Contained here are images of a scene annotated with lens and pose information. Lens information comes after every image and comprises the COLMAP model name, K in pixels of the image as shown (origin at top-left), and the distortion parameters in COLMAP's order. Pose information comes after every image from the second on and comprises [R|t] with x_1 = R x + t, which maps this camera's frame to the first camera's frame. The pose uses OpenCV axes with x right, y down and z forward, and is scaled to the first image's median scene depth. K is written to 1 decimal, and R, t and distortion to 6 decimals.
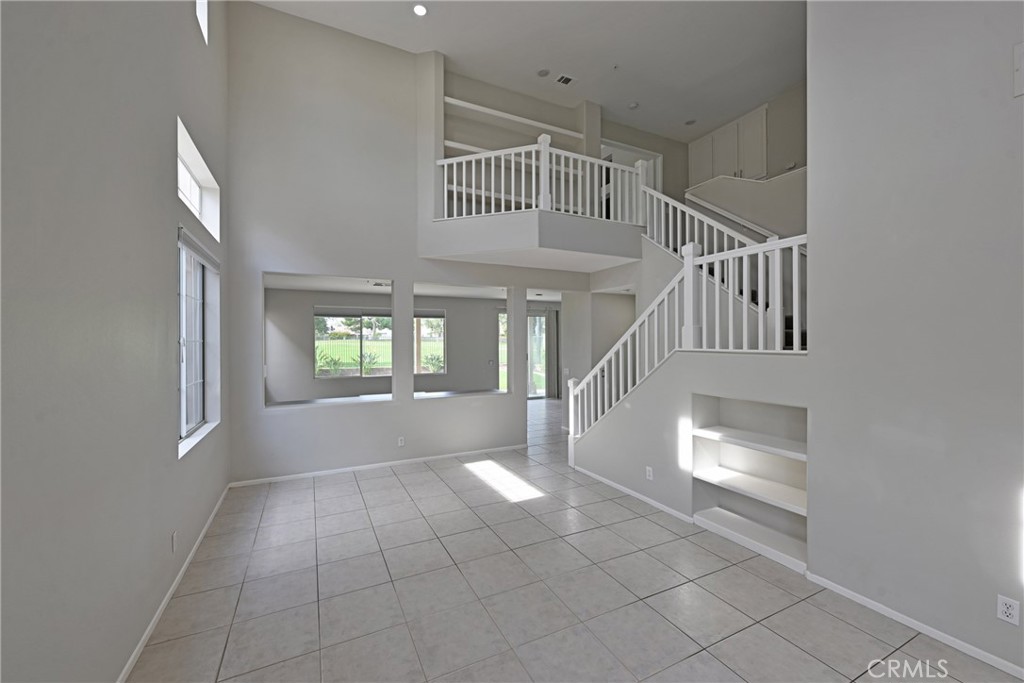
lens RADIAL K [[405.8, 0, 503.3], [0, 405.8, 343.5], [0, 0, 1]] dist [0.000488, 0.000518]
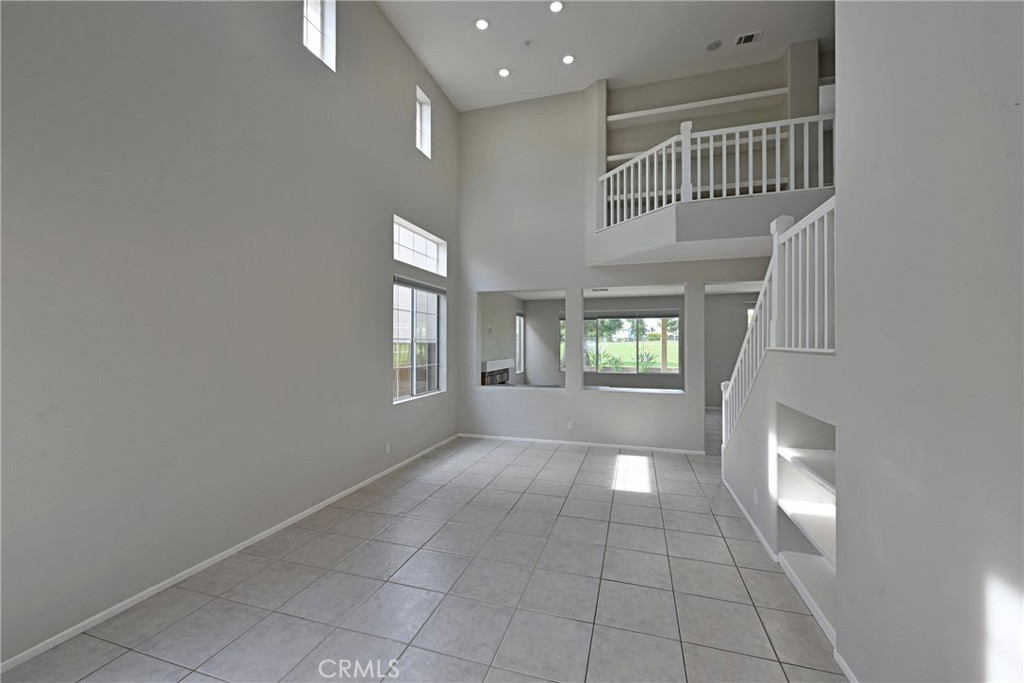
lens RADIAL K [[405.8, 0, 505.4], [0, 405.8, 341.7], [0, 0, 1]] dist [0.000488, 0.000518]
pose [[0.720149, 0.003140, -0.693812, 0.428649], [-0.008122, 0.999959, -0.003905, 0.006613], [0.693772, 0.008447, 0.720146, 0.024758]]
